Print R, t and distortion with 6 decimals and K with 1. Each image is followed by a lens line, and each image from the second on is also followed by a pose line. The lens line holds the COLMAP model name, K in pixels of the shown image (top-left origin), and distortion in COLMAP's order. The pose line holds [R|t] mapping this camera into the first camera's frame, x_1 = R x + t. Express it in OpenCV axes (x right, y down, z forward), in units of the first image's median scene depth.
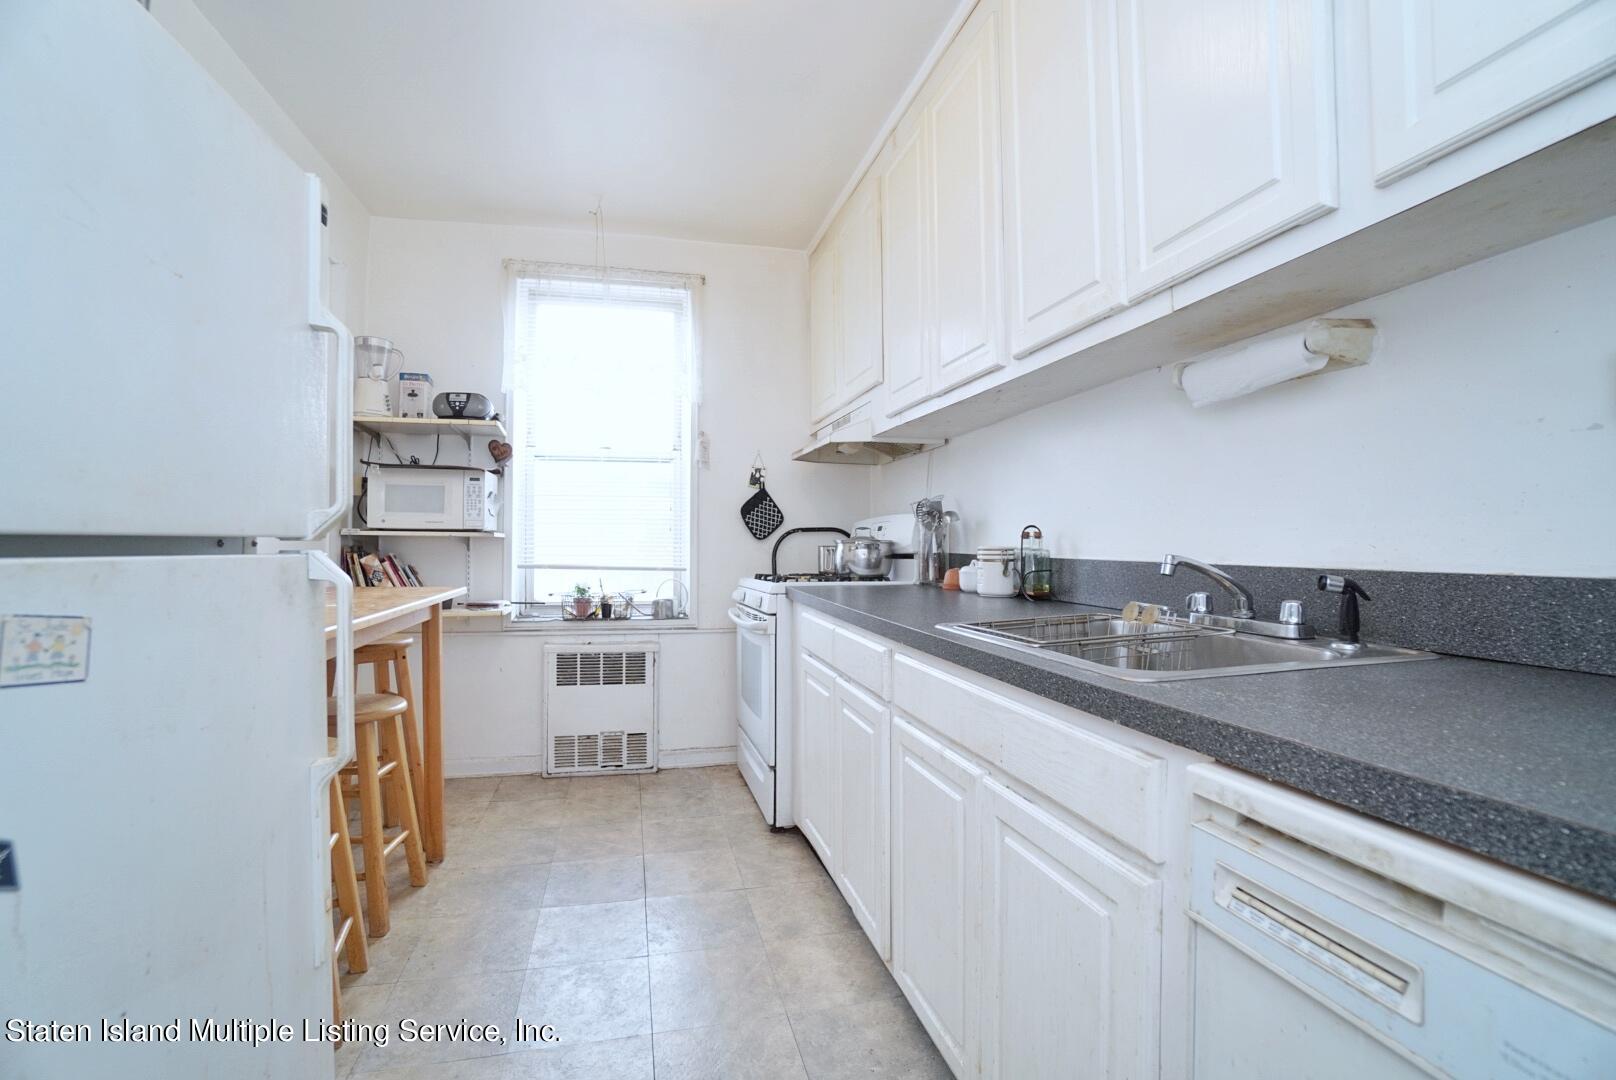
lens RADIAL K [[701.2, 0, 806.2], [0, 701.2, 552.1], [0, 0, 1]] dist [-0.003274, -0.000069]
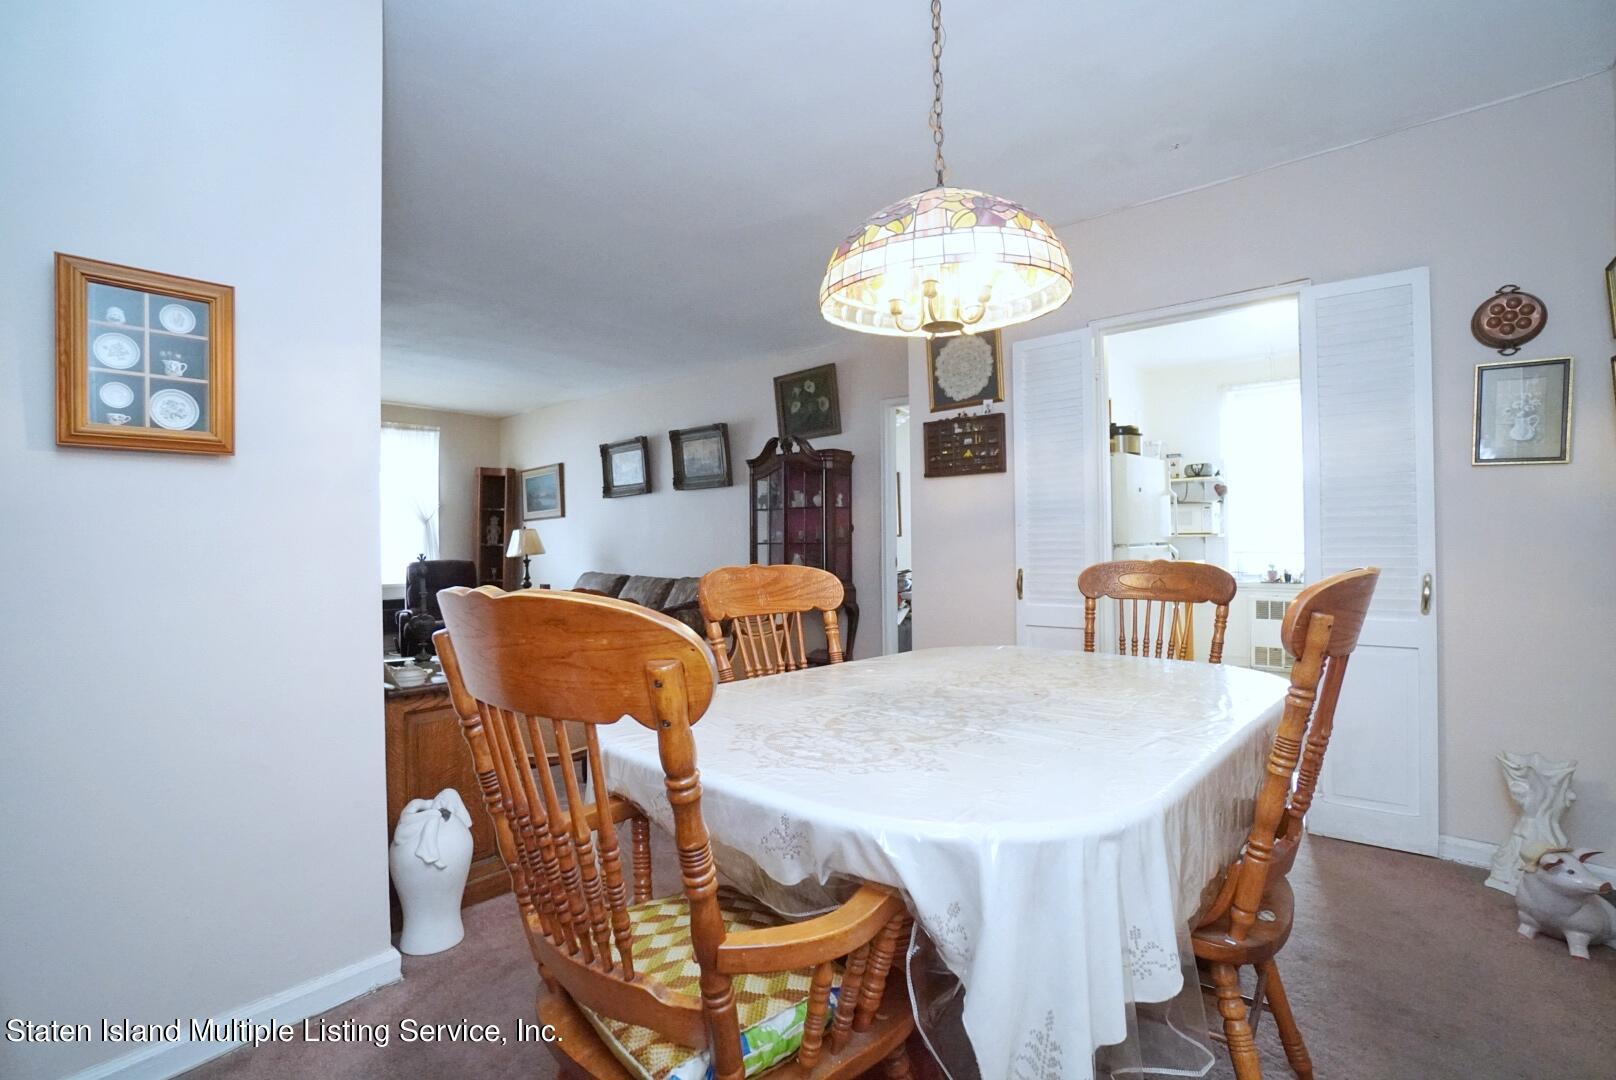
lens RADIAL K [[739.7, 0, 806.7], [0, 739.7, 540.5], [0, 0, 1]] dist [-0.003546, -0.000175]
pose [[0.576562, -0.016789, -0.816881, 0.525084], [0.020340, 0.999774, -0.006192, -0.021083], [0.816800, -0.013045, 0.576773, -1.021657]]
